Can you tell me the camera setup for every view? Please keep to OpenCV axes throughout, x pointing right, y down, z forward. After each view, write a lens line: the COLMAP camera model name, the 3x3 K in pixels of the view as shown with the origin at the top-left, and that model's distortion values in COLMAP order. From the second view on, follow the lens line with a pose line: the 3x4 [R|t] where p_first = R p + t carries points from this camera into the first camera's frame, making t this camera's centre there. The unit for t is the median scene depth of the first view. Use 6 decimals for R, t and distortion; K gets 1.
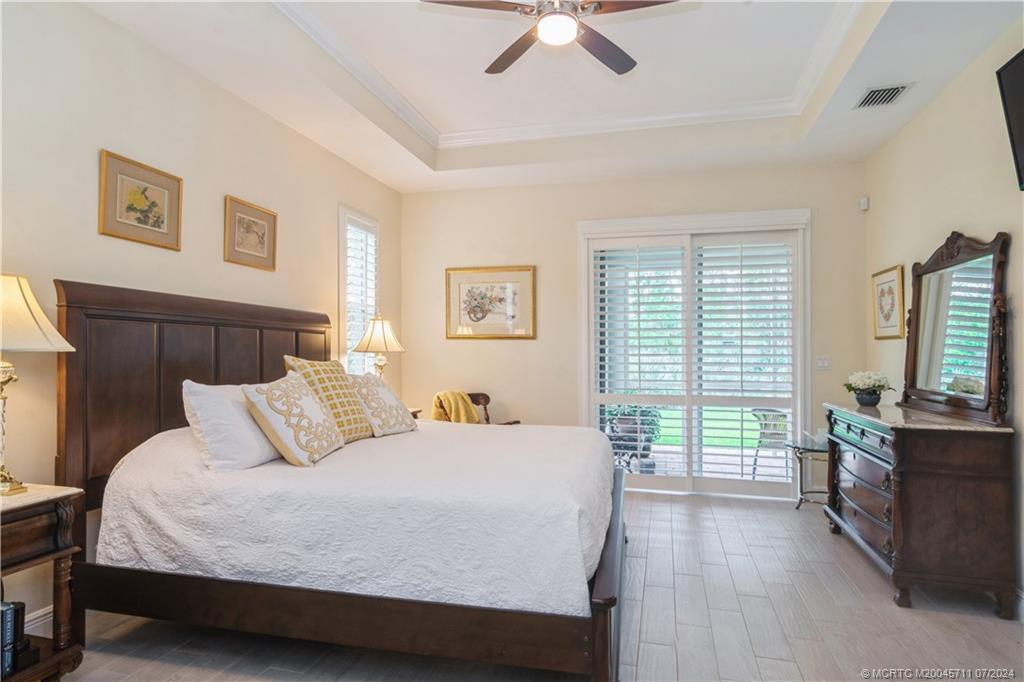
lens RADIAL K [[549.8, 0, 512.0], [0, 549.8, 341.0], [0, 0, 1]] dist [0.002730, 0.001644]
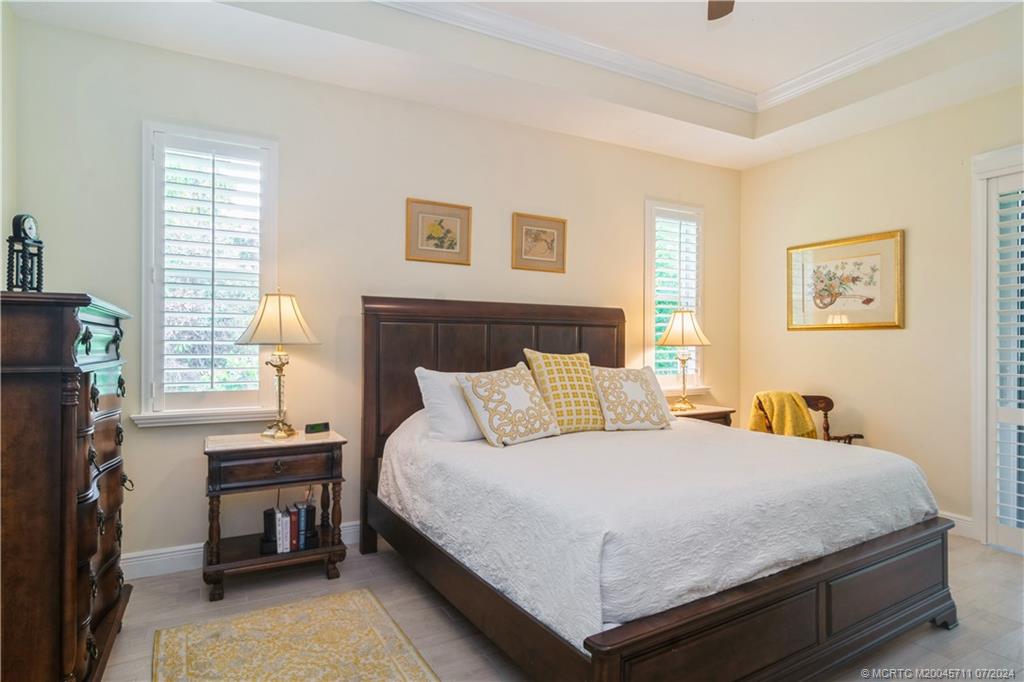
lens RADIAL K [[552.7, 0, 512.0], [0, 552.7, 341.0], [0, 0, 1]] dist [-0.000757, 0.000592]
pose [[0.709820, -0.006416, -0.704354, 0.306336], [0.014387, 0.999882, 0.005391, 0.003540], [0.704237, -0.013961, 0.709828, 0.150569]]
